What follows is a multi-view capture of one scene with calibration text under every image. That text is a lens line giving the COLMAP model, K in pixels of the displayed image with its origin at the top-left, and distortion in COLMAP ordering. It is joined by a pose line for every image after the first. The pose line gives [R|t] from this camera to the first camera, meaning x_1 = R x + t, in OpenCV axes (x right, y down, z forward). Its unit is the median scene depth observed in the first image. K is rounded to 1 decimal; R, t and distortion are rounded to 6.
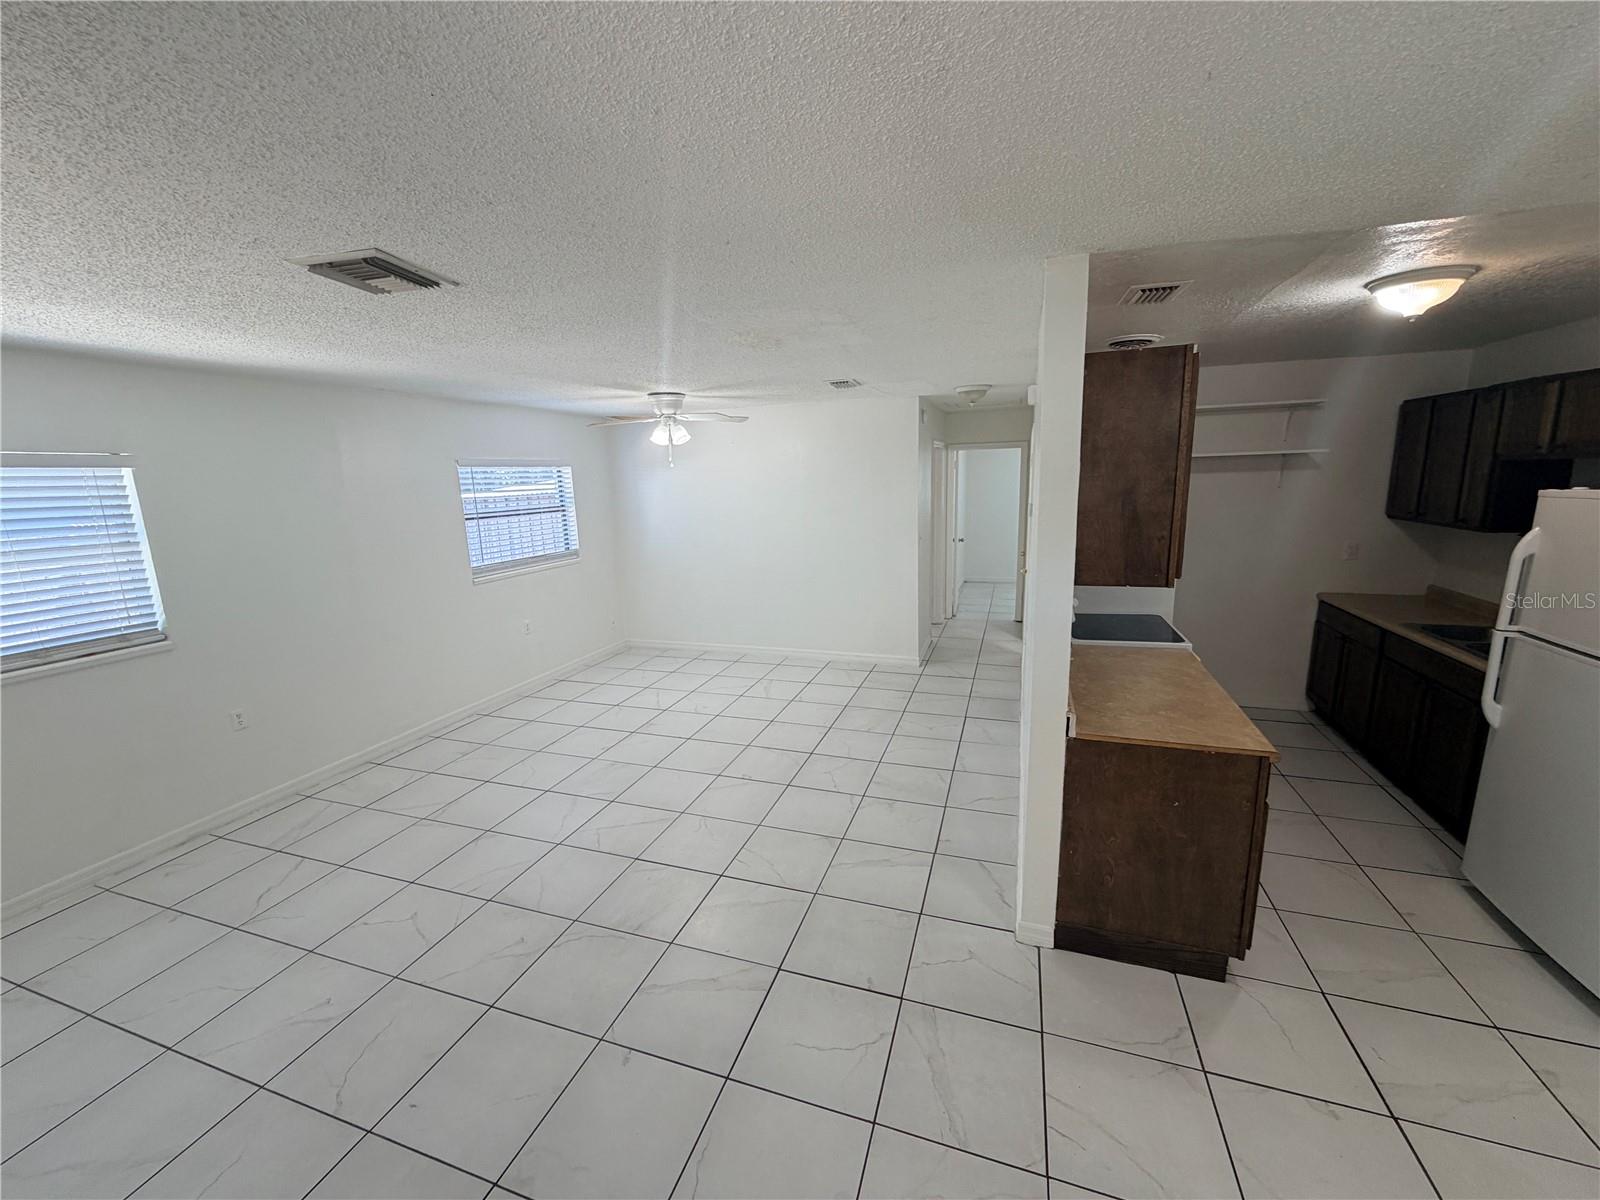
lens RADIAL K [[638.6, 0, 785.3], [0, 638.6, 599.9], [0, 0, 1]] dist [-0.002405, -0.000905]
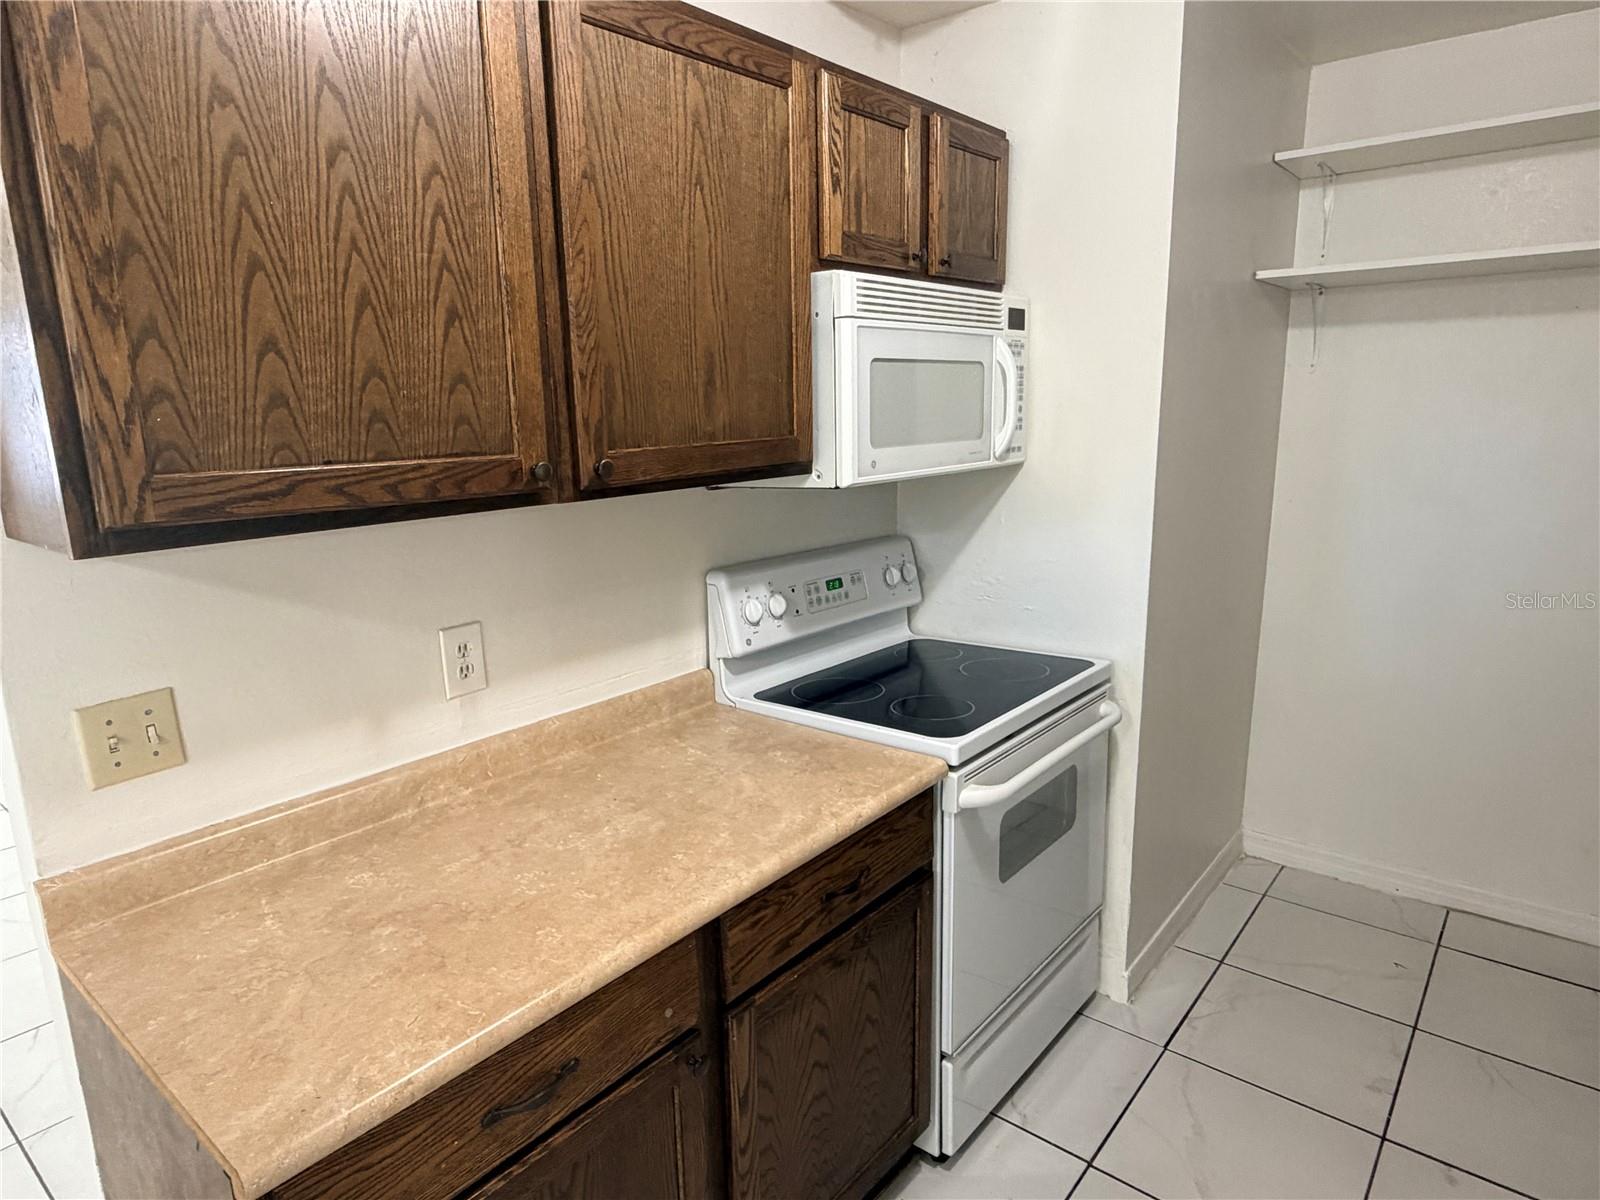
lens RADIAL K [[958.7, 0, 793.7], [0, 958.7, 605.8], [0, 0, 1]] dist [0.006014, -0.004839]
pose [[0.941463, 0.083504, -0.326609, 0.822473], [-0.074036, 0.996398, 0.041339, -0.031690], [0.328885, -0.014738, 0.944255, 0.505131]]
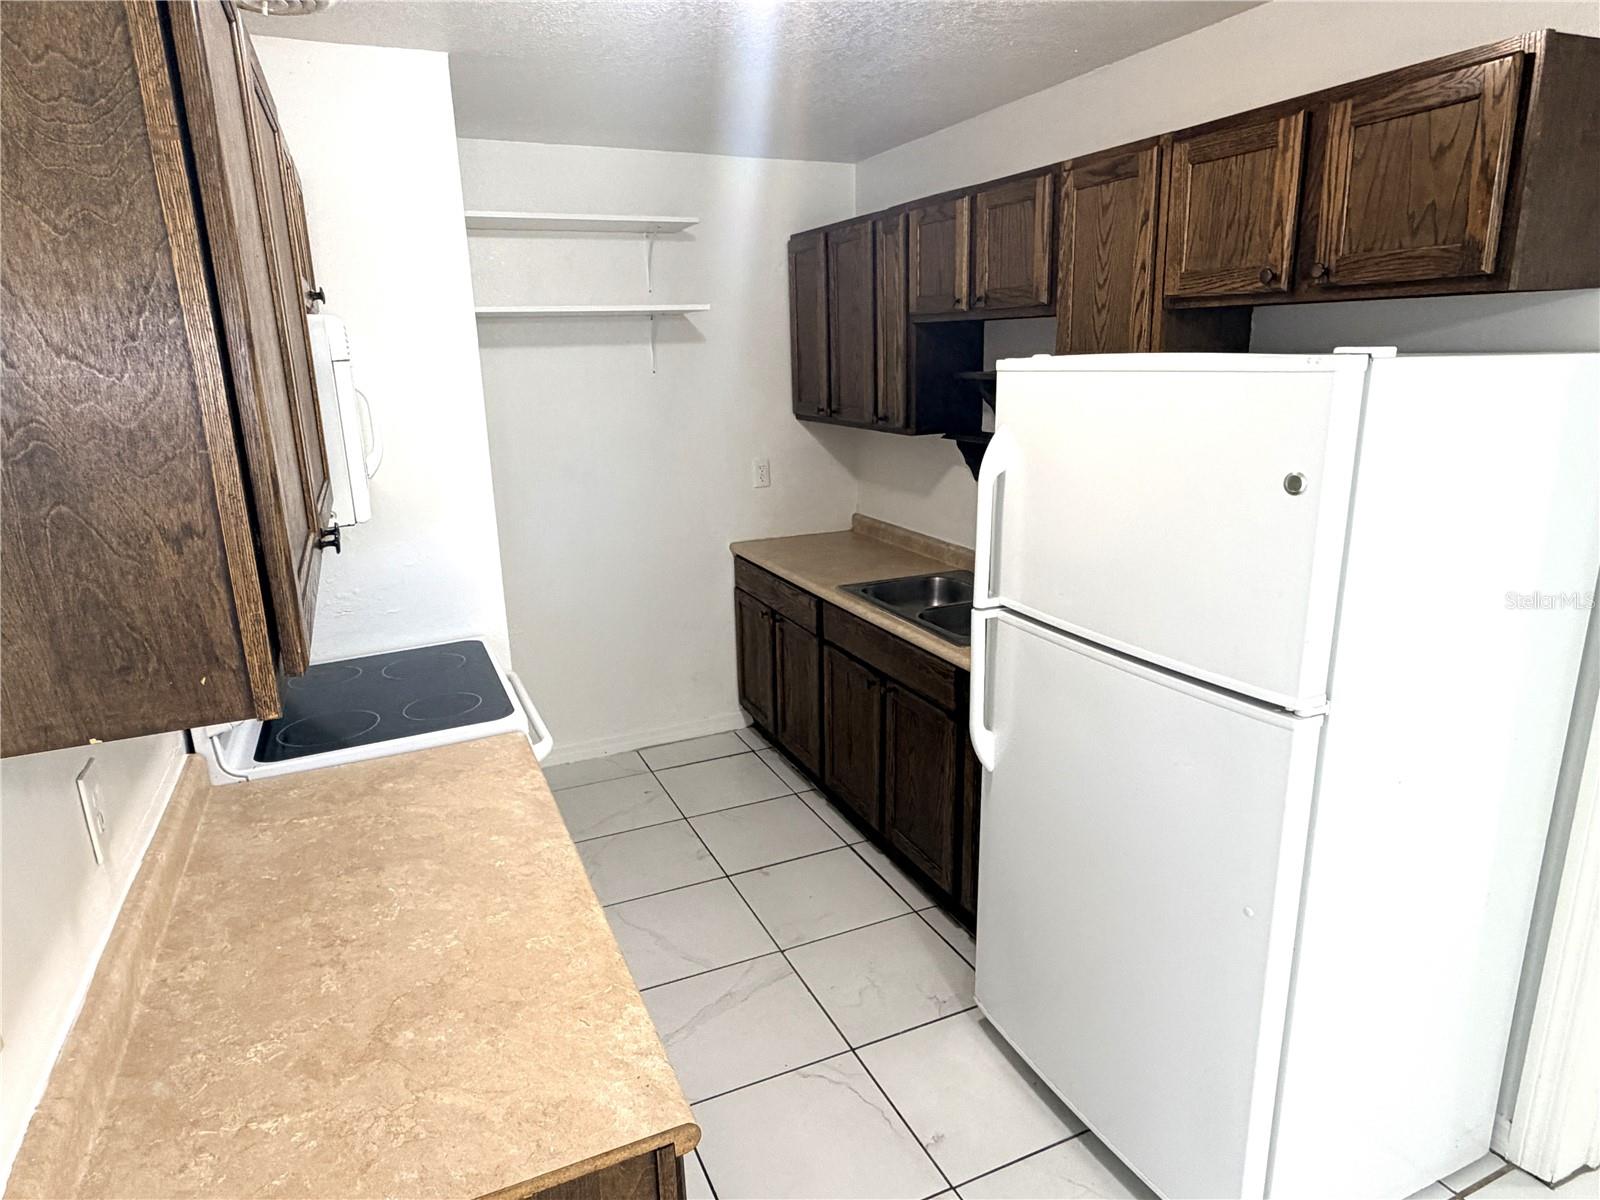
lens RADIAL K [[958.7, 0, 803.4], [0, 958.7, 601.7], [0, 0, 1]] dist [0.006014, -0.004839]
pose [[0.714759, -0.164568, 0.679733, 0.377106], [0.136018, 0.986073, 0.095708, -0.055384], [-0.686016, 0.024048, 0.727188, 0.426225]]
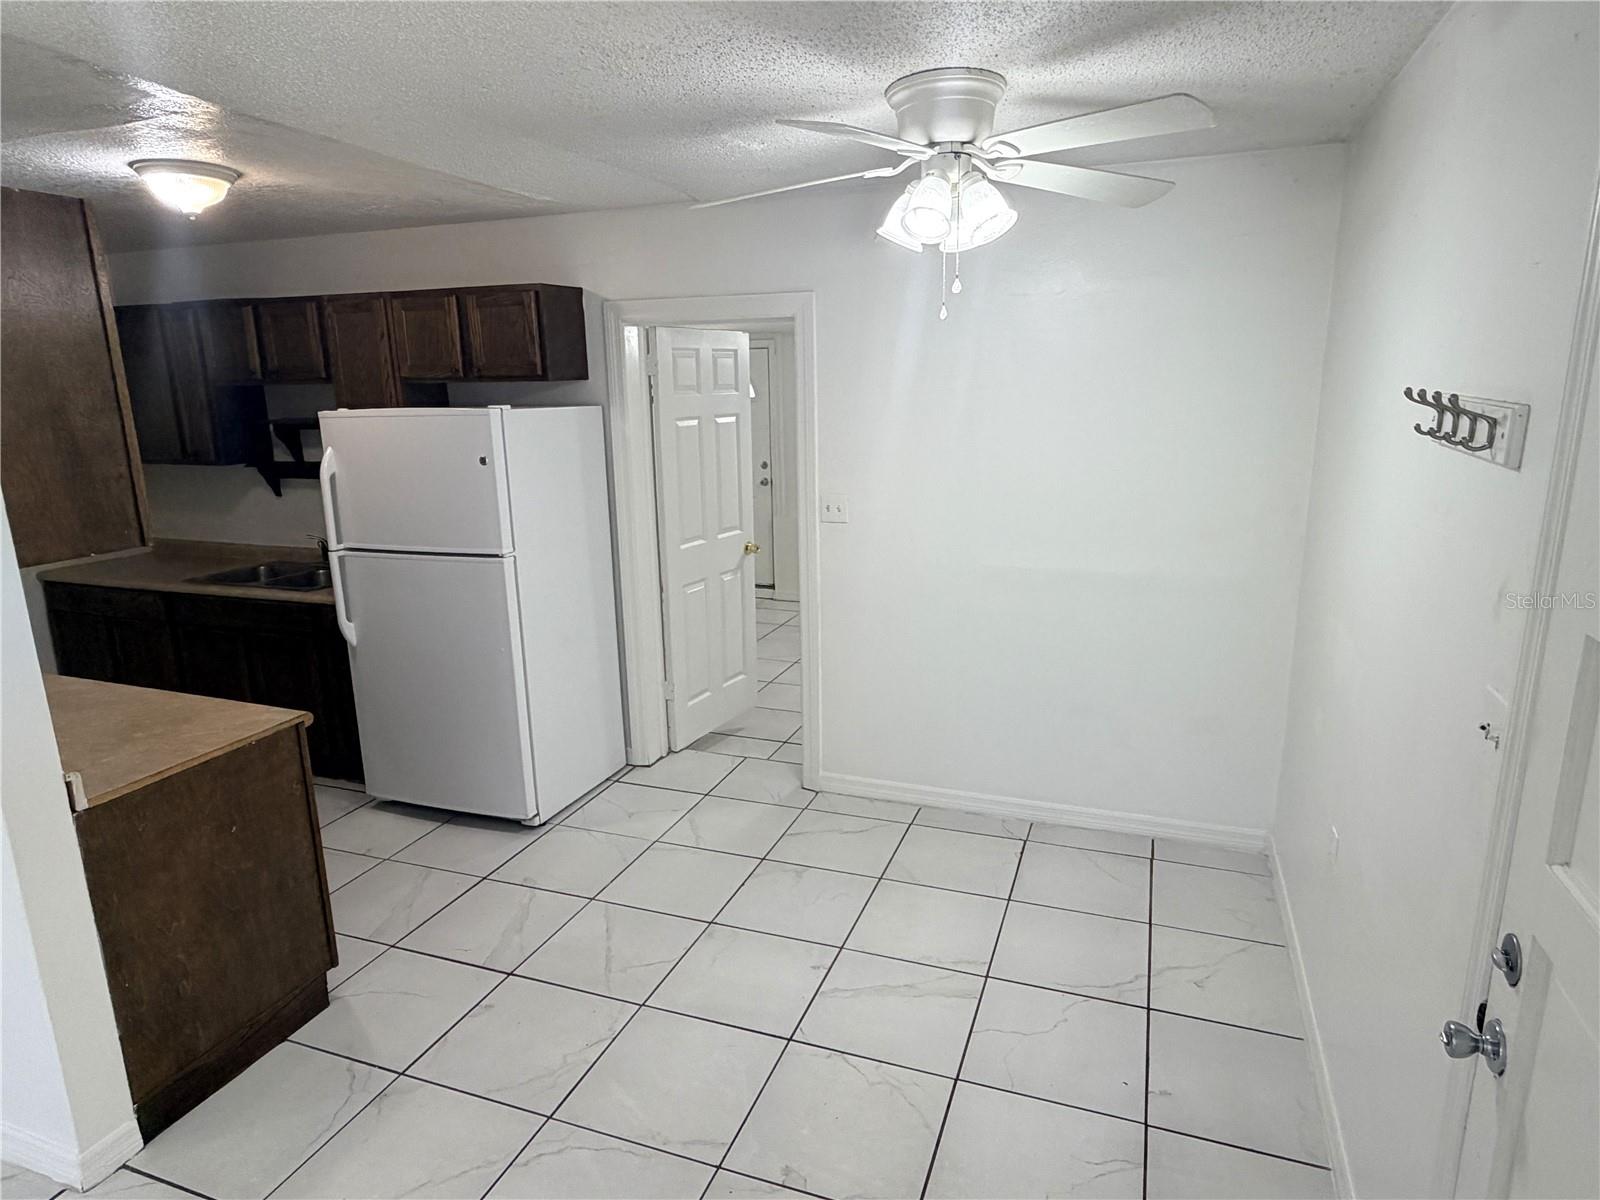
lens RADIAL K [[958.7, 0, 789.9], [0, 958.7, 610.6], [0, 0, 1]] dist [0.006014, -0.004839]
pose [[0.019922, -0.204997, 0.978560, -0.334596], [0.212012, 0.957361, 0.196240, -0.006351], [-0.977064, 0.203557, 0.062534, 0.188241]]
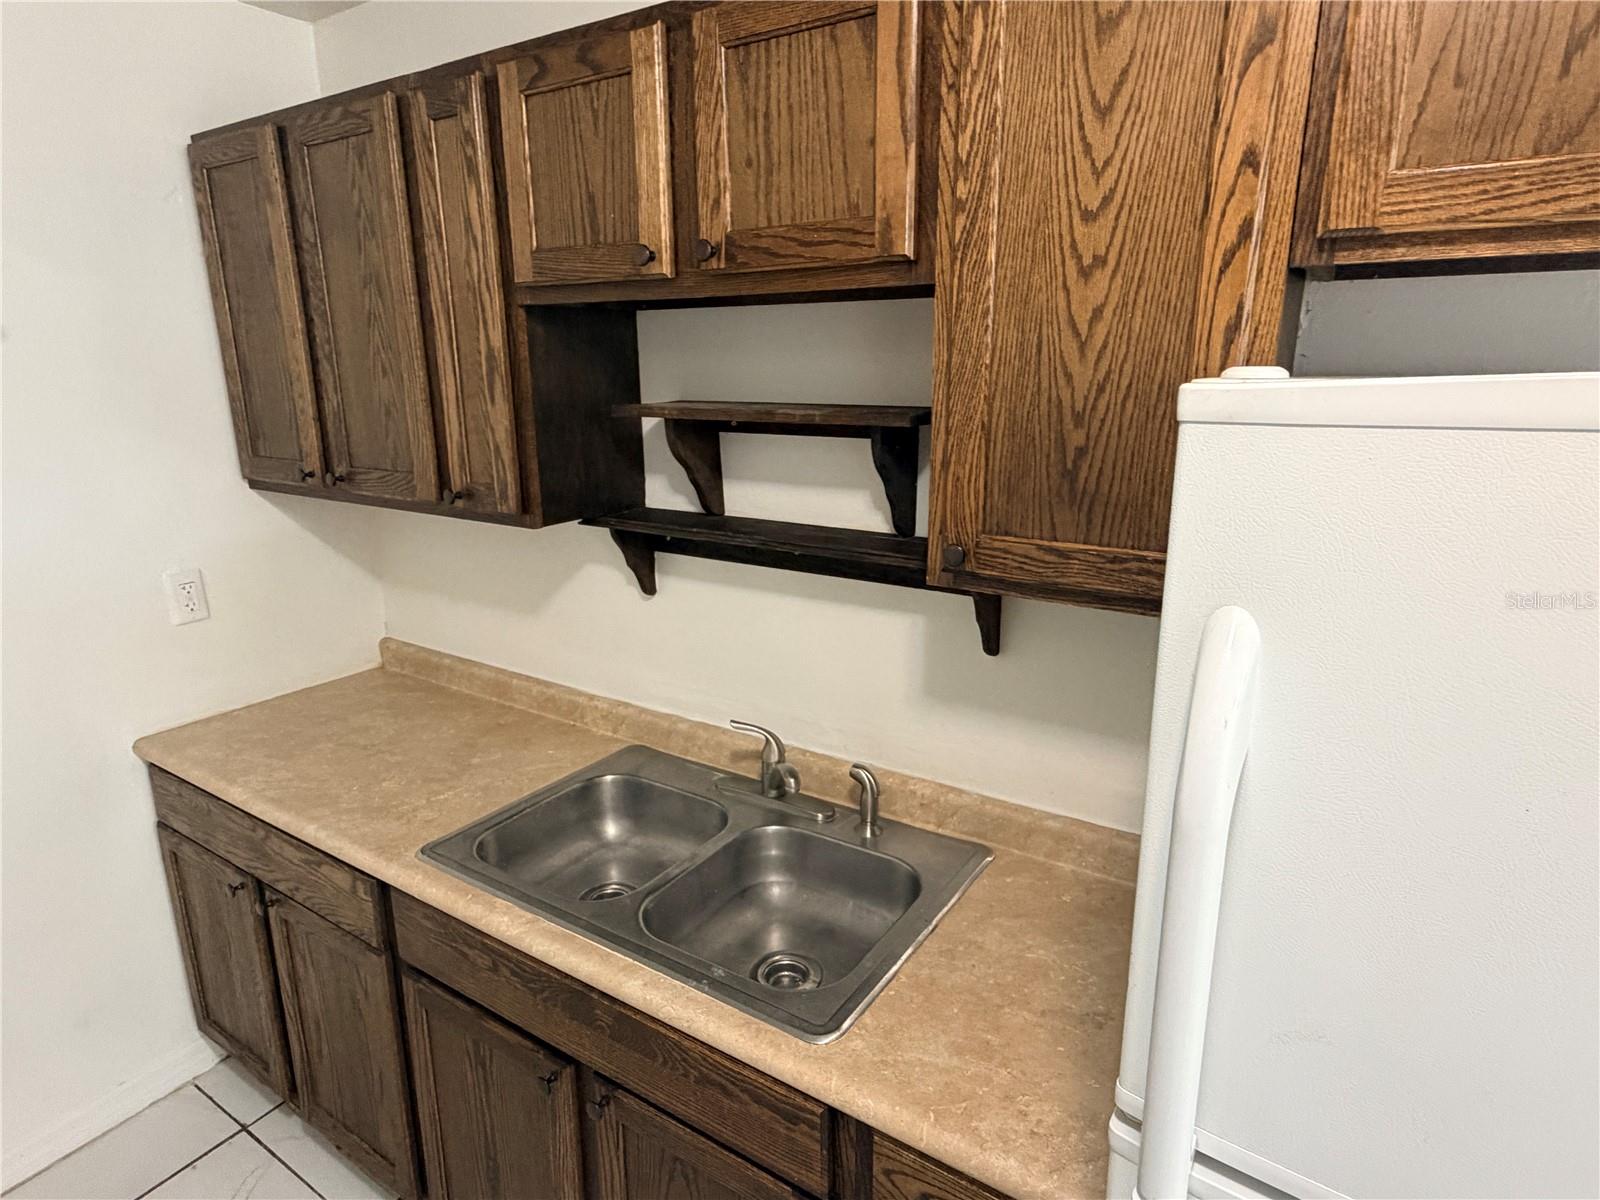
lens RADIAL K [[894.4, 0, 791.0], [0, 894.4, 604.4], [0, 0, 1]] dist [-0.000549, 0.000676]
pose [[0.229239, -0.220721, 0.948015, 0.803009], [0.185284, 0.966038, 0.180114, -0.152069], [-0.955573, 0.134362, 0.262350, 0.896927]]
